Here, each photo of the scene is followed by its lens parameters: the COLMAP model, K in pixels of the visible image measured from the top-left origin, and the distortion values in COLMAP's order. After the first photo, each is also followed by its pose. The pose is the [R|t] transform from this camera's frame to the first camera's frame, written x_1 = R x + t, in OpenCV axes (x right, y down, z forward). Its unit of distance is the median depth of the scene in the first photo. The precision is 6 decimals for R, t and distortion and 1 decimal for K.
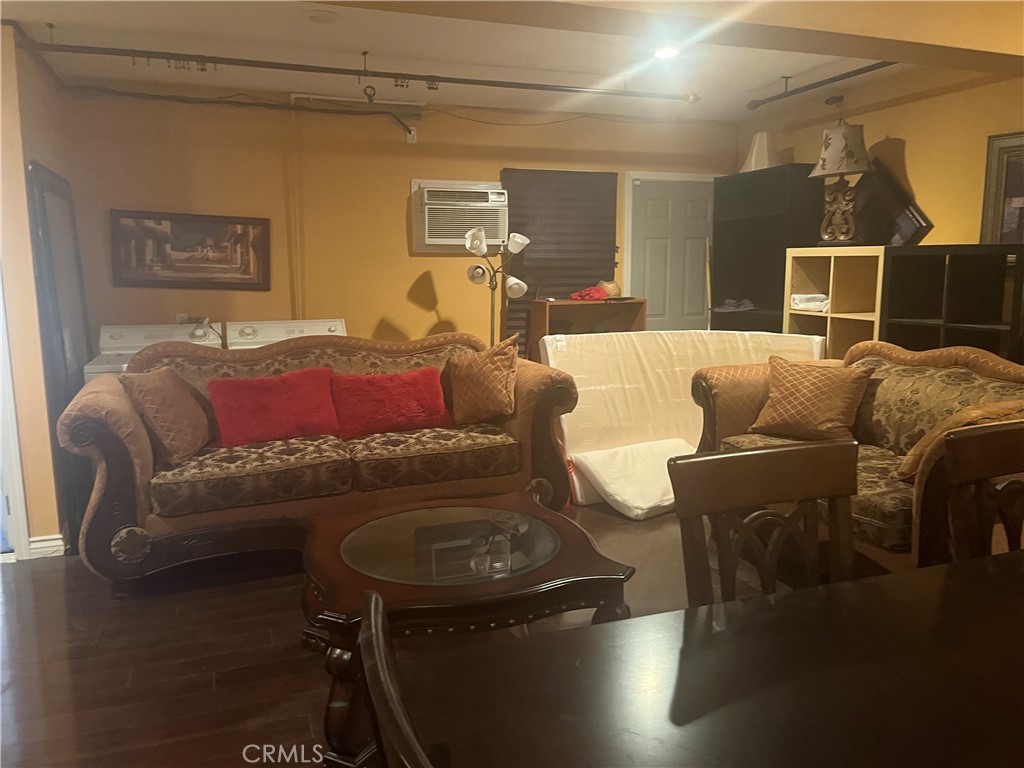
lens RADIAL K [[759.5, 0, 512.0], [0, 759.5, 384.0], [0, 0, 1]] dist [0.087389, -0.144881]
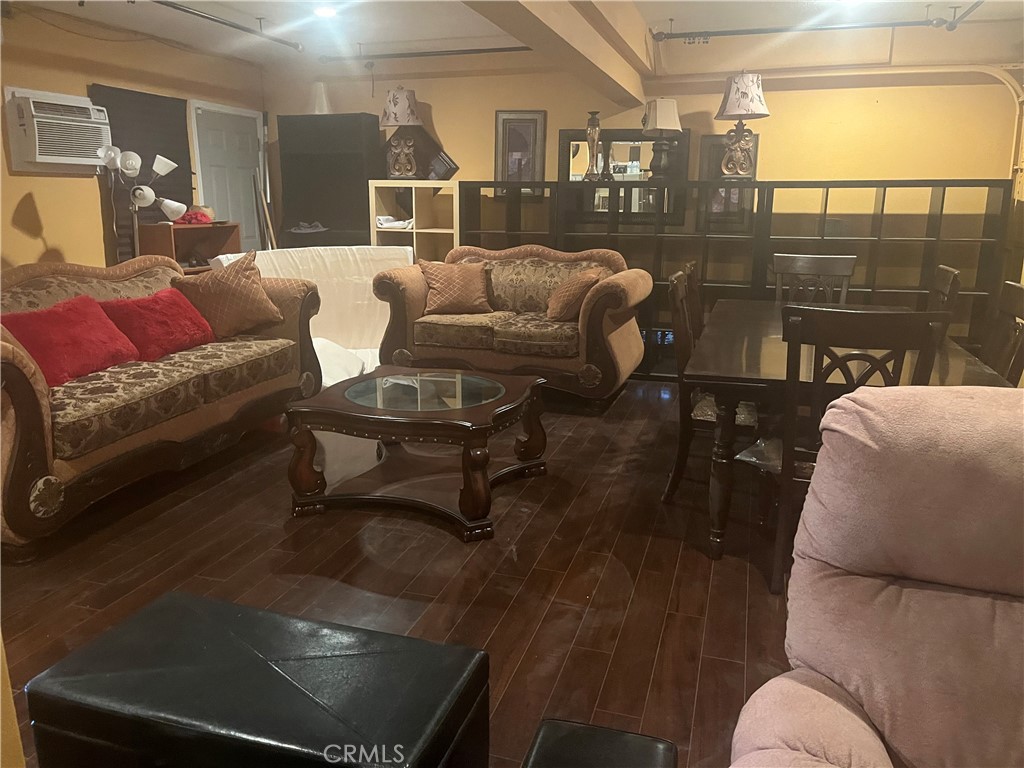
lens RADIAL K [[769.8, 0, 512.0], [0, 769.8, 384.0], [0, 0, 1]] dist [0.009382, -0.038473]
pose [[0.602769, -0.173907, 0.778734, -0.570514], [0.110564, 0.984749, 0.134333, 0.013844], [-0.790218, 0.005128, 0.612804, 0.017452]]
